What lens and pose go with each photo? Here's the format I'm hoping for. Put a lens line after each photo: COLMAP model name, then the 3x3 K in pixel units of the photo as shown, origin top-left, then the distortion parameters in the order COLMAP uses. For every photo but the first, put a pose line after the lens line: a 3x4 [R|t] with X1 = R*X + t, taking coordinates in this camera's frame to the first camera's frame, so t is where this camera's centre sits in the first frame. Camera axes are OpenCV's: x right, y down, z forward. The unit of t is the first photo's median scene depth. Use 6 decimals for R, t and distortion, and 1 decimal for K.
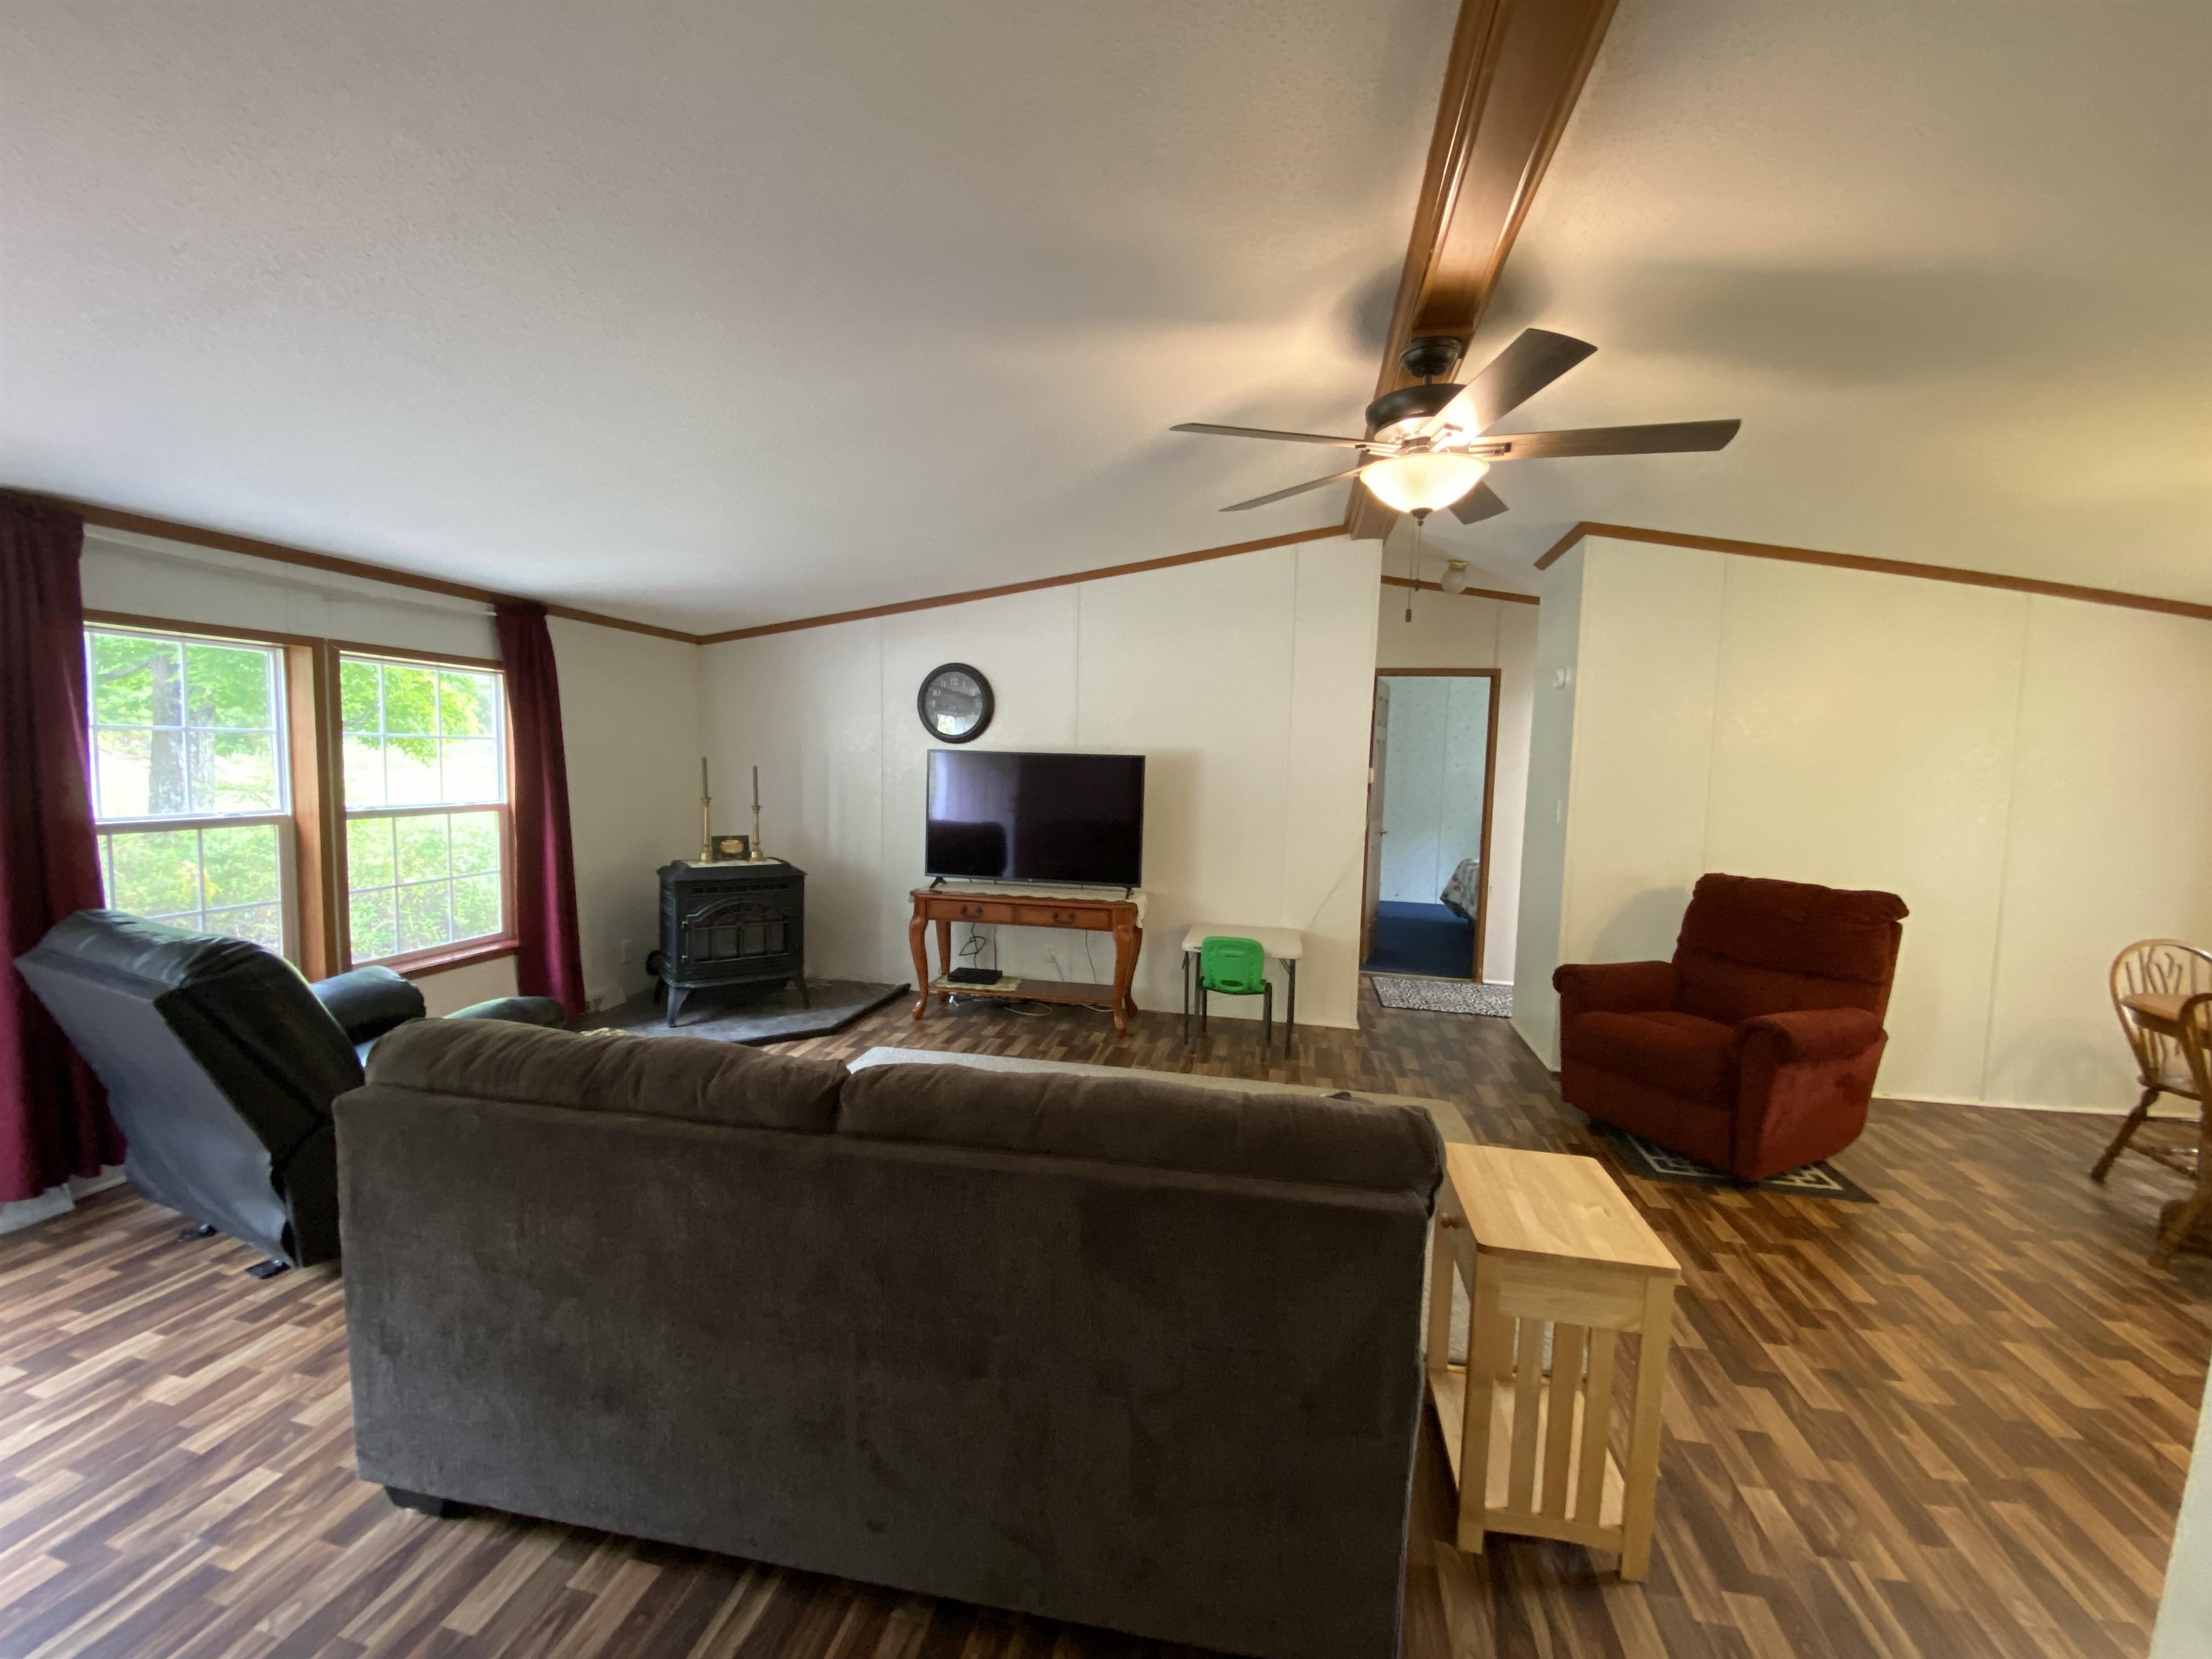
lens RADIAL K [[899.3, 0, 1110.7], [0, 899.3, 838.7], [0, 0, 1]] dist [0.003804, -0.012120]
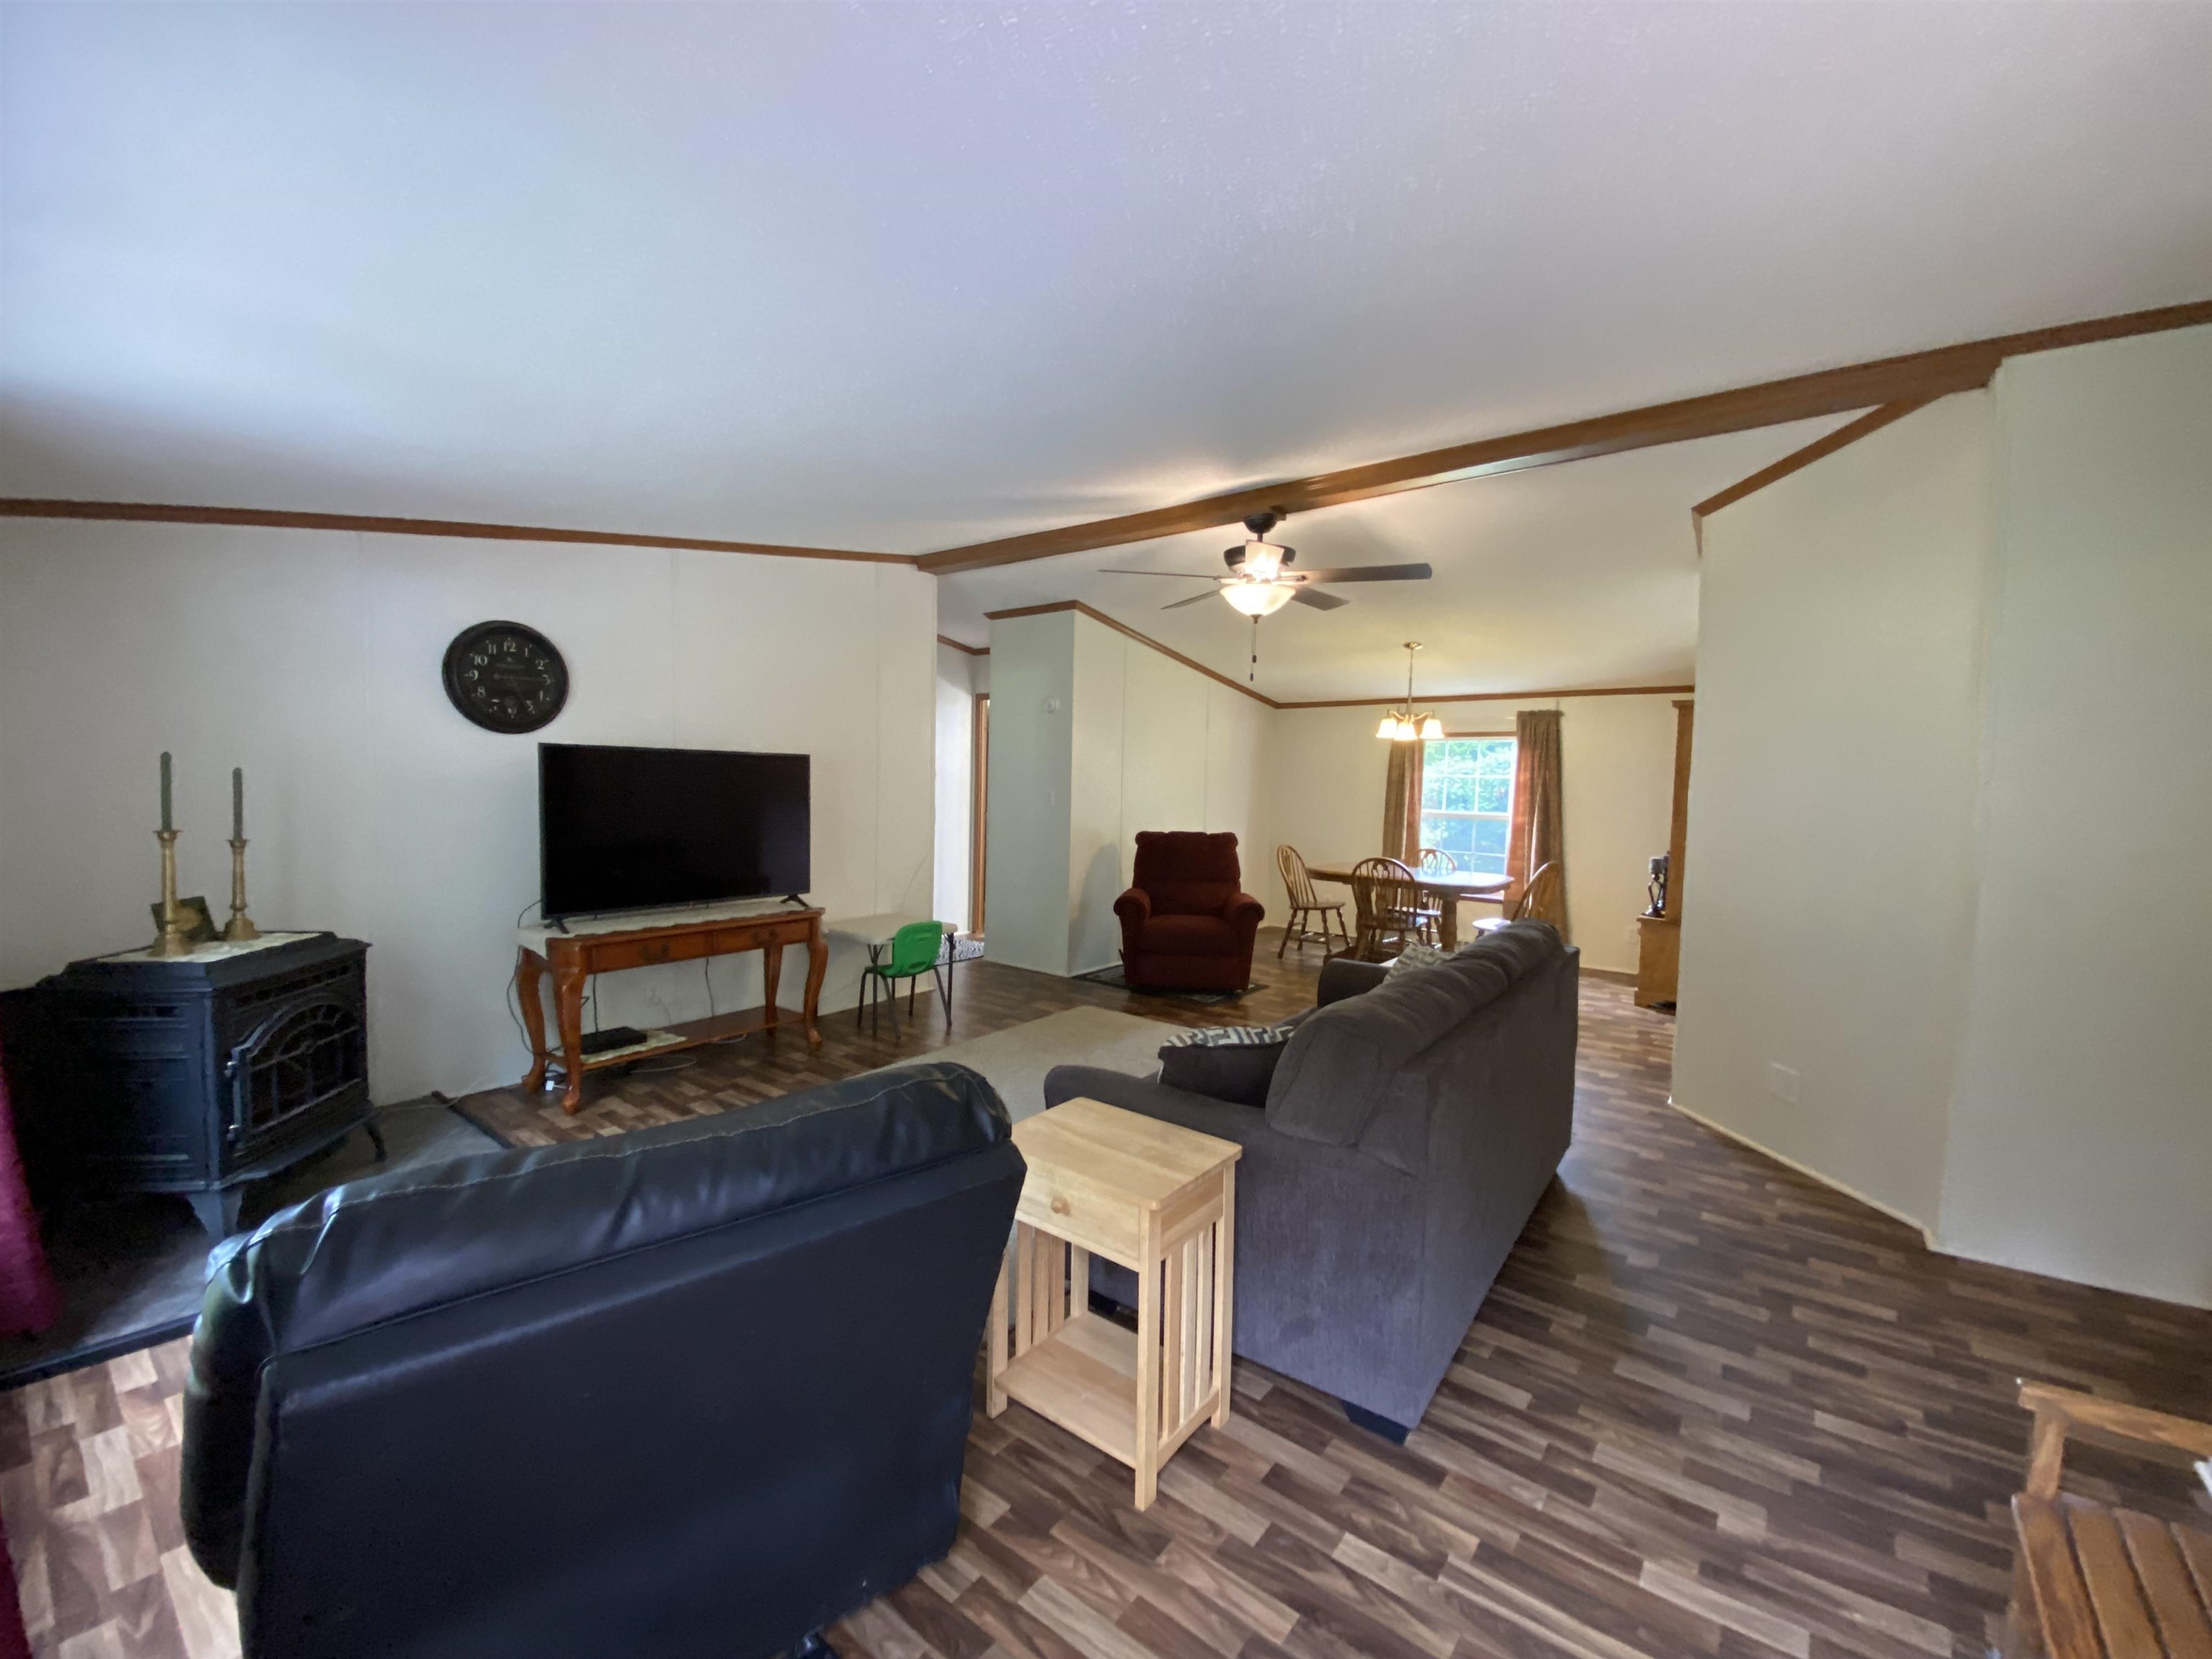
lens RADIAL K [[899.3, 0, 1094.8], [0, 899.3, 821.9], [0, 0, 1]] dist [0.003804, -0.012120]
pose [[0.457634, -0.060721, 0.887065, -0.788811], [0.077443, 0.996596, 0.028266, -0.029784], [-0.885762, 0.055762, 0.460779, 0.324246]]
